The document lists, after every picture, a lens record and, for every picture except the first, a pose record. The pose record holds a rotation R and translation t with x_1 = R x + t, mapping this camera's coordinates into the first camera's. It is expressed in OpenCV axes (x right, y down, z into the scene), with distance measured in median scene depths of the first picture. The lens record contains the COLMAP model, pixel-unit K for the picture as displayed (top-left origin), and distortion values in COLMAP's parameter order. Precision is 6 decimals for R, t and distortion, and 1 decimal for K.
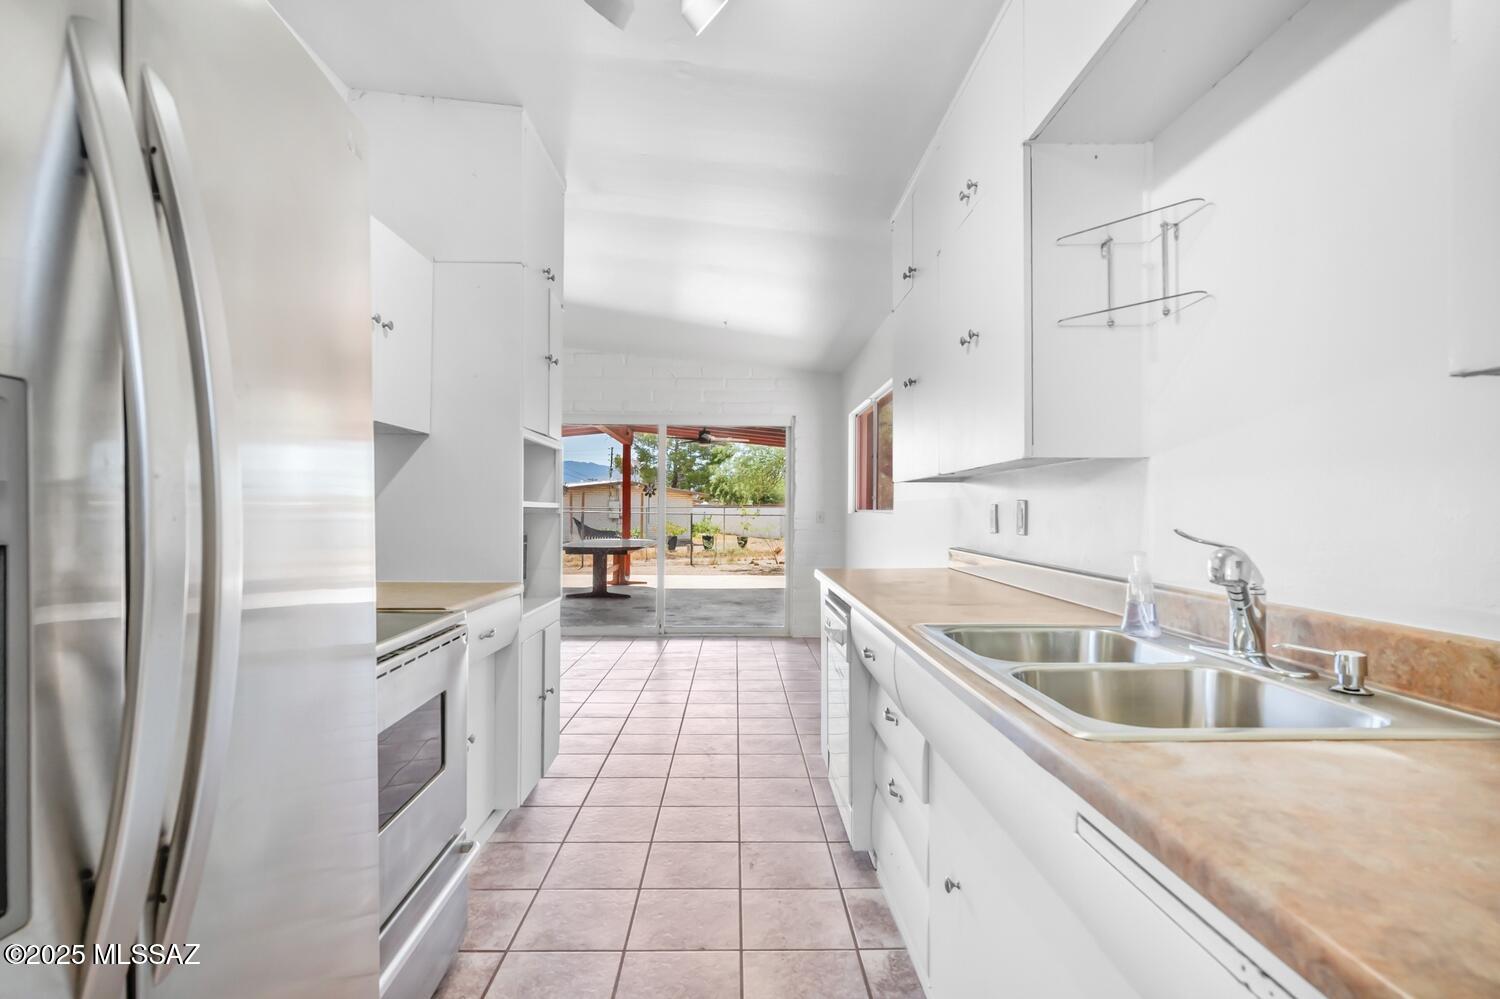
lens RADIAL K [[721.5, 0, 748.5], [0, 721.5, 508.3], [0, 0, 1]] dist [-0.003128, 0.001798]
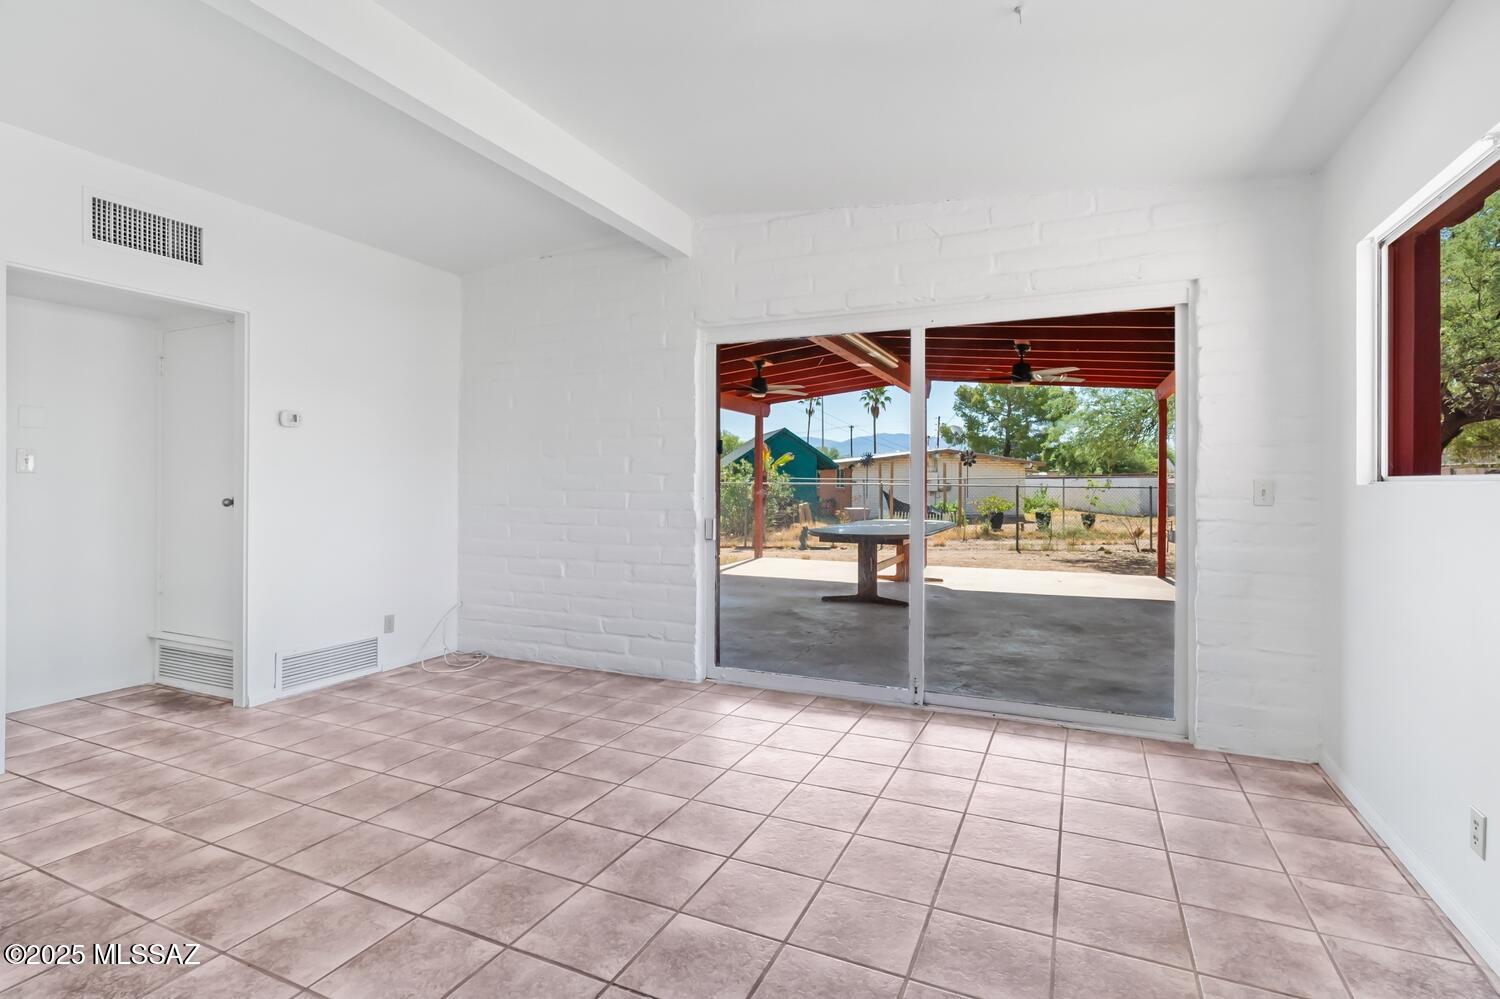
lens RADIAL K [[721.5, 0, 752.2], [0, 721.5, 480.6], [0, 0, 1]] dist [-0.003128, 0.001798]
pose [[0.901872, -0.007150, -0.431944, 0.001182], [0.007187, 0.999973, -0.001546, 0.000741], [0.431943, -0.001710, 0.901899, 0.119265]]
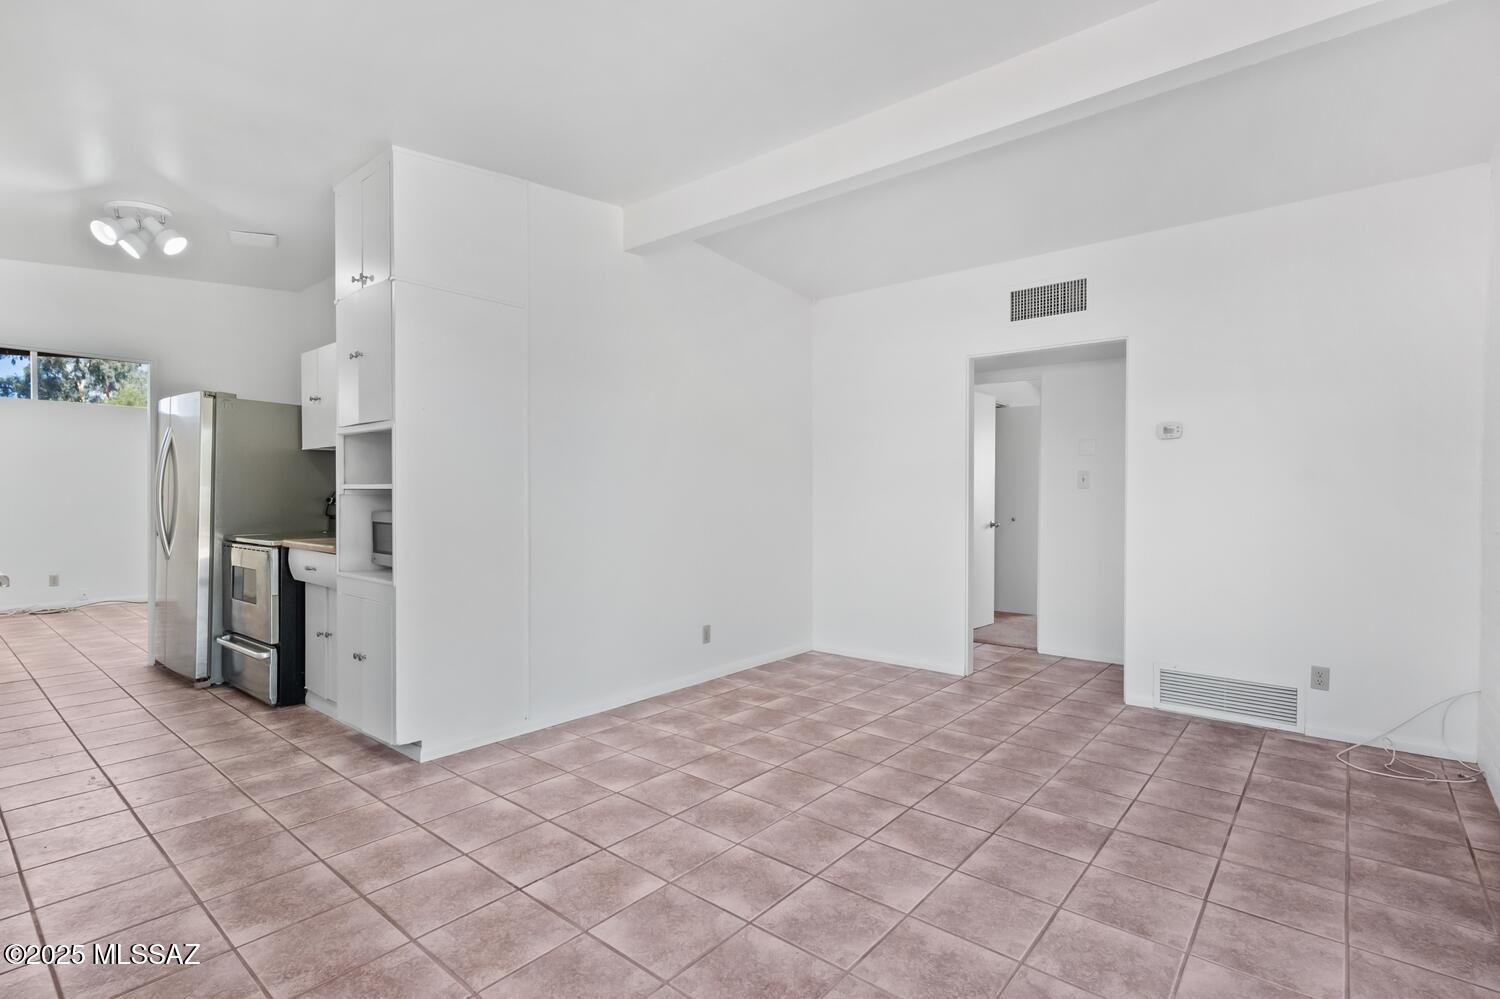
lens RADIAL K [[721.5, 0, 752.5], [0, 721.5, 501.1], [0, 0, 1]] dist [-0.003128, 0.001798]
pose [[-0.657396, -0.001938, -0.753543, 0.016519], [-0.002719, 0.999996, -0.000200, 0.001626], [0.753540, 0.001917, -0.657399, 0.236534]]
